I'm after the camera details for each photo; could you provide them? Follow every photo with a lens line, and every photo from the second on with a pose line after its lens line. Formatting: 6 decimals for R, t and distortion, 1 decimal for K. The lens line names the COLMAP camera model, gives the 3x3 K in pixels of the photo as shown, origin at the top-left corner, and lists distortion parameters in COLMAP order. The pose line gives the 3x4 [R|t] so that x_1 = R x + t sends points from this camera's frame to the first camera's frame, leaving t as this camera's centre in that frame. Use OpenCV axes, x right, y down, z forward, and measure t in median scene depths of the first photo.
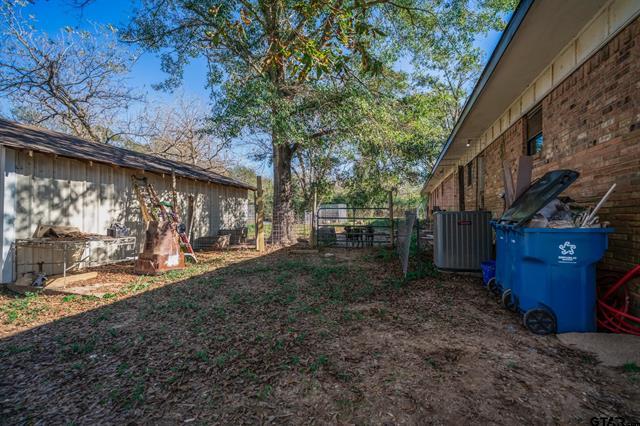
lens RADIAL K [[273.1, 0, 320.0], [0, 273.1, 213.0], [0, 0, 1]] dist [0.001826, 0.000220]
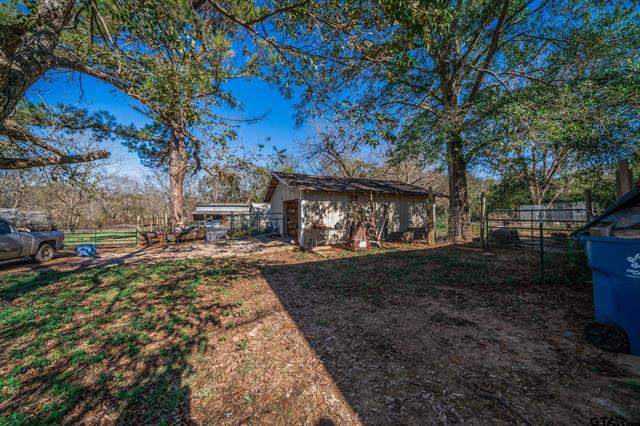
lens RADIAL K [[218.7, 0, 320.0], [0, 218.7, 213.0], [0, 0, 1]] dist [0.000290, 0.000052]
pose [[0.653921, -0.013775, -0.756438, 0.308170], [0.010984, 0.999902, -0.008713, -0.013271], [0.756483, -0.002611, 0.654008, -0.098407]]
